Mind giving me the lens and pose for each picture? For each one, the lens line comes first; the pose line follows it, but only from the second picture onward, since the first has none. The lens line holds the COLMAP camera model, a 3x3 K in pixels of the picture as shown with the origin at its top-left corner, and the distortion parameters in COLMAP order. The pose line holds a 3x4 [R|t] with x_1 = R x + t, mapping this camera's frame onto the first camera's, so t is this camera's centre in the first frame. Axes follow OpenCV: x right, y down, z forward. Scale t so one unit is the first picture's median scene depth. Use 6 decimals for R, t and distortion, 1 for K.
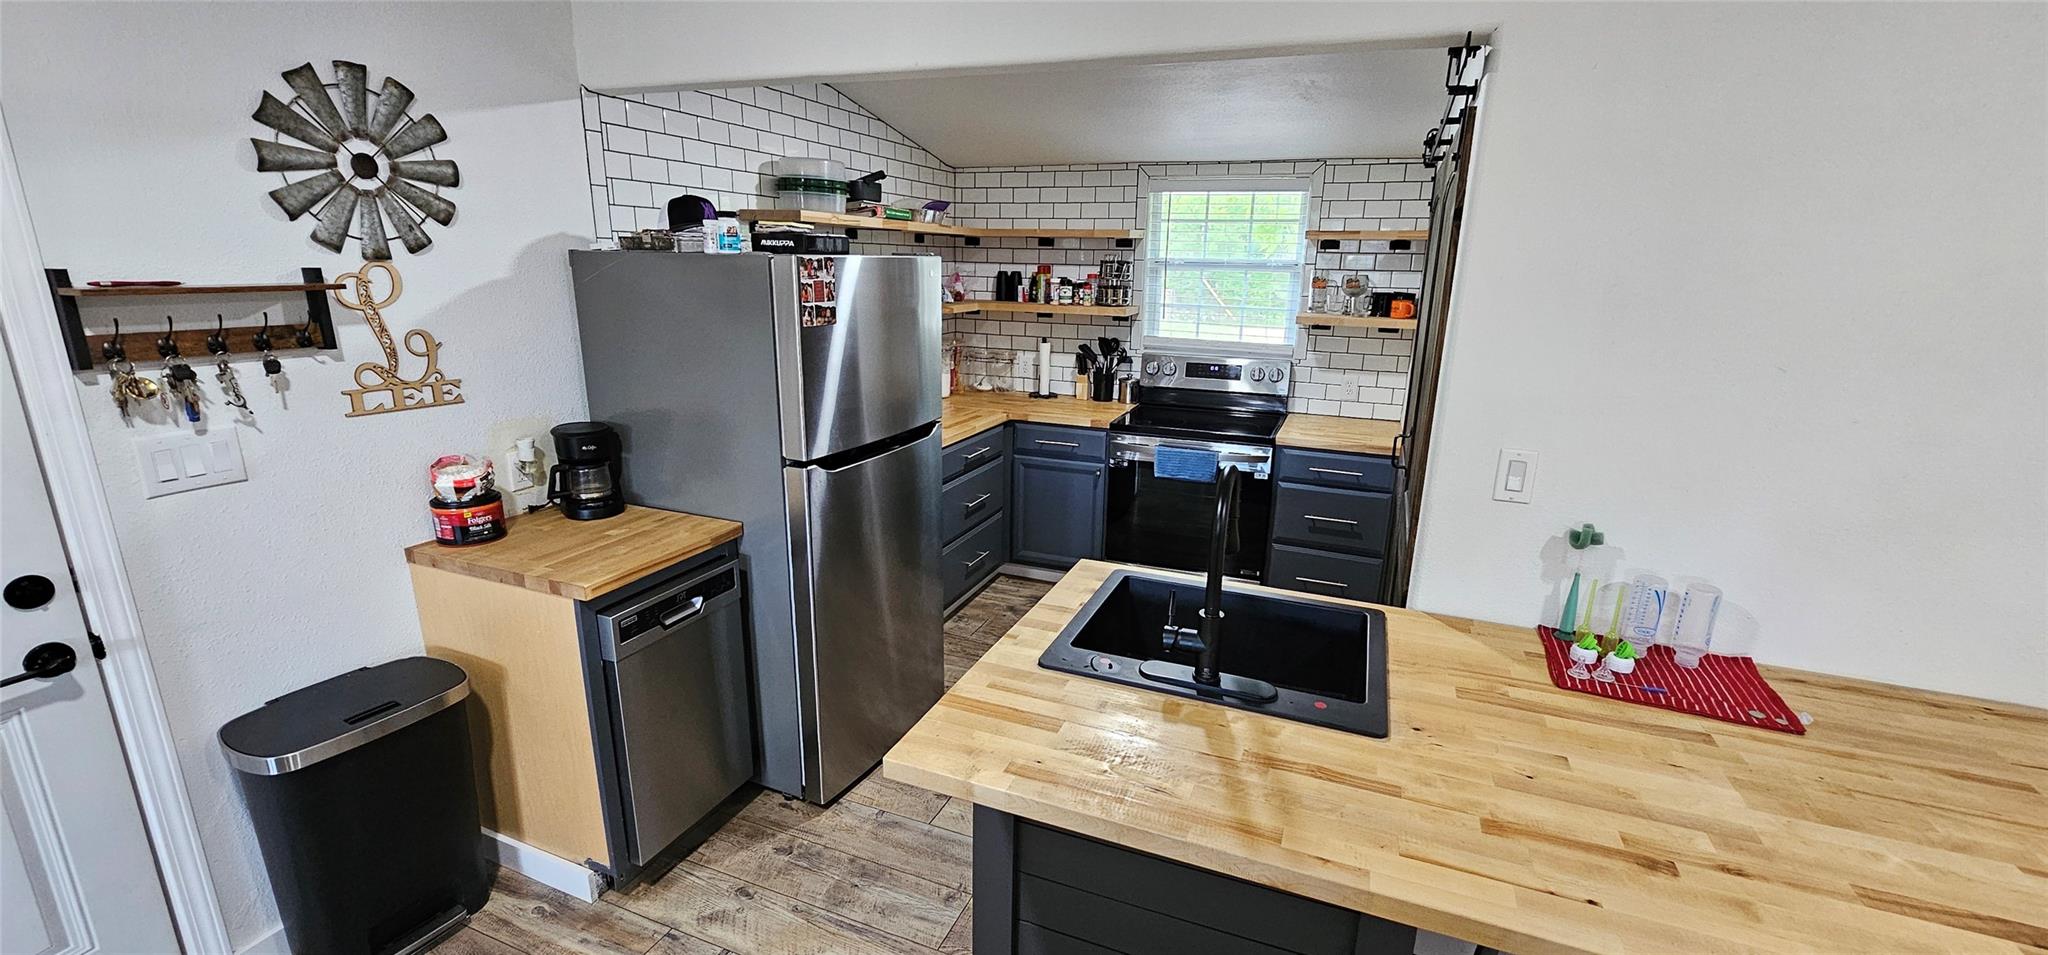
lens RADIAL K [[840.0, 0, 1032.8], [0, 840.0, 478.9], [0, 0, 1]] dist [-0.000621, -0.000049]
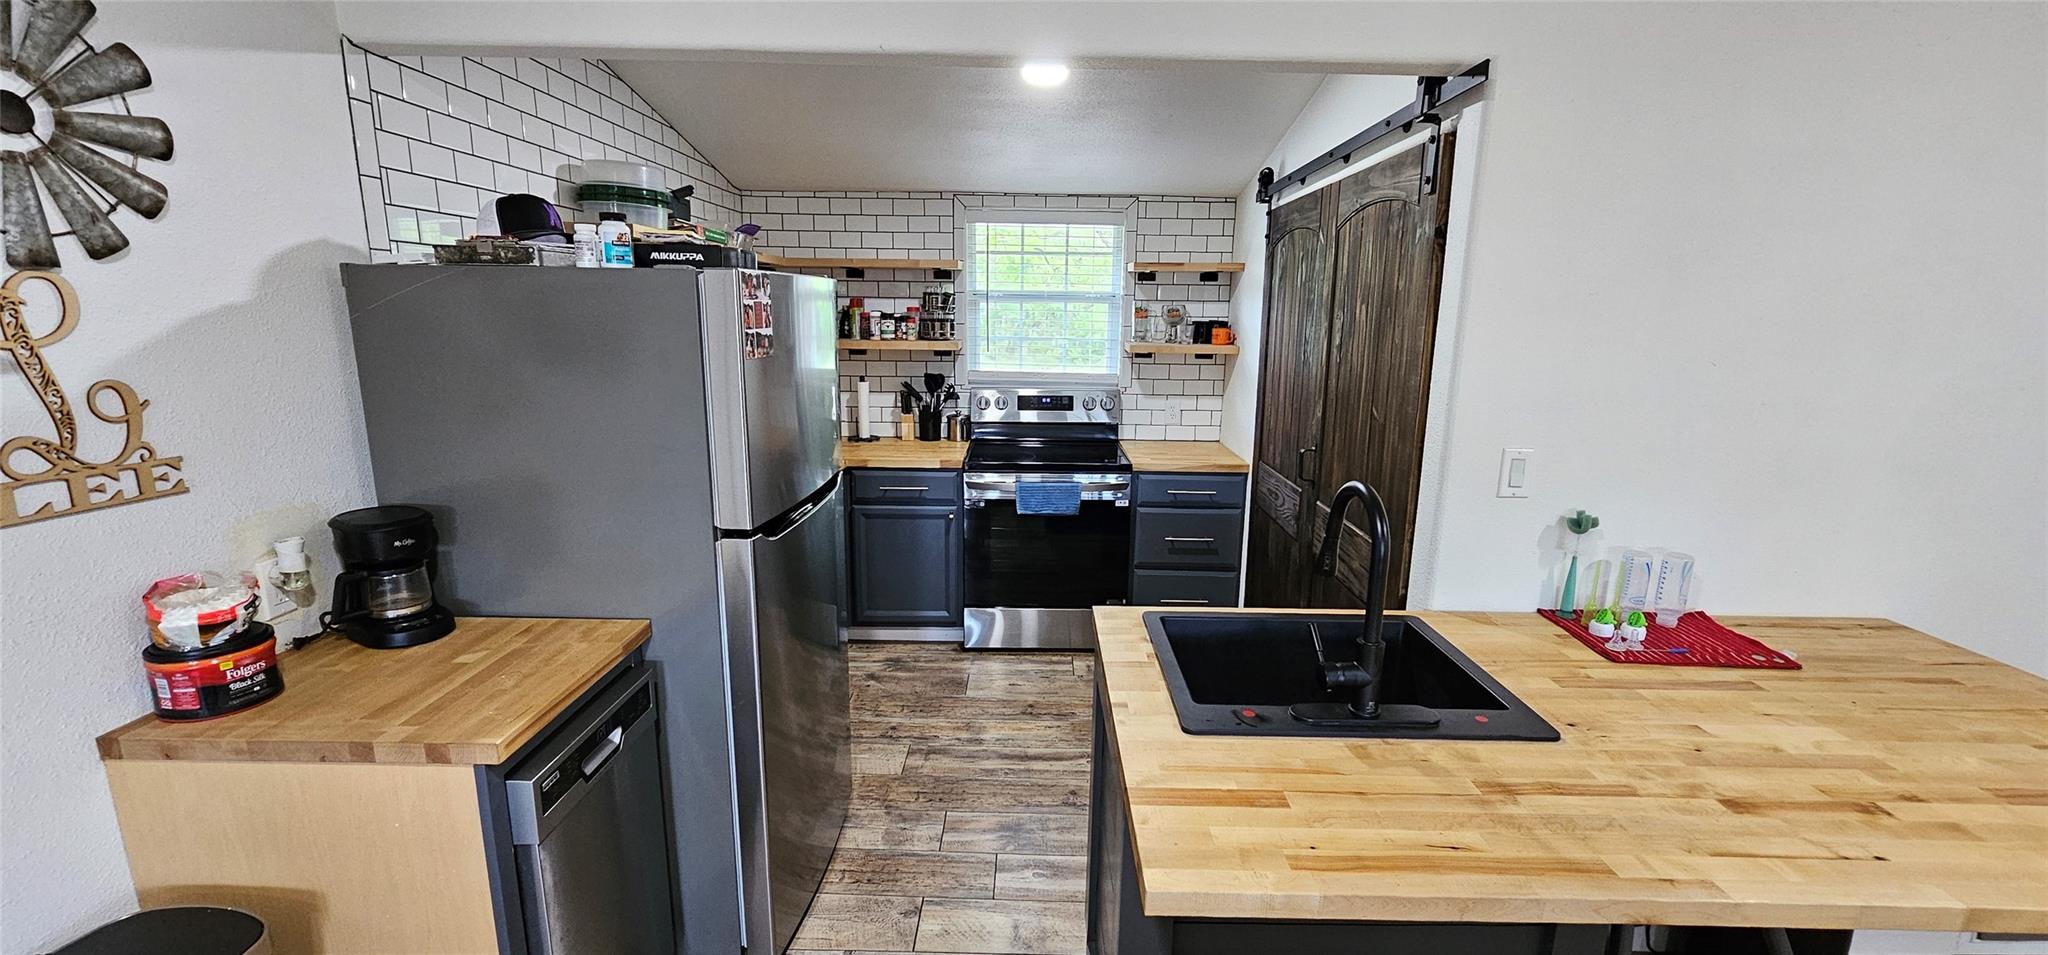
lens RADIAL K [[840.0, 0, 1023.4], [0, 840.0, 478.2], [0, 0, 1]] dist [-0.000621, -0.000049]
pose [[0.930010, -0.079477, 0.358838, -0.322706], [0.098212, 0.994576, -0.034255, -0.017439], [-0.354169, 0.067100, 0.932771, 0.179278]]
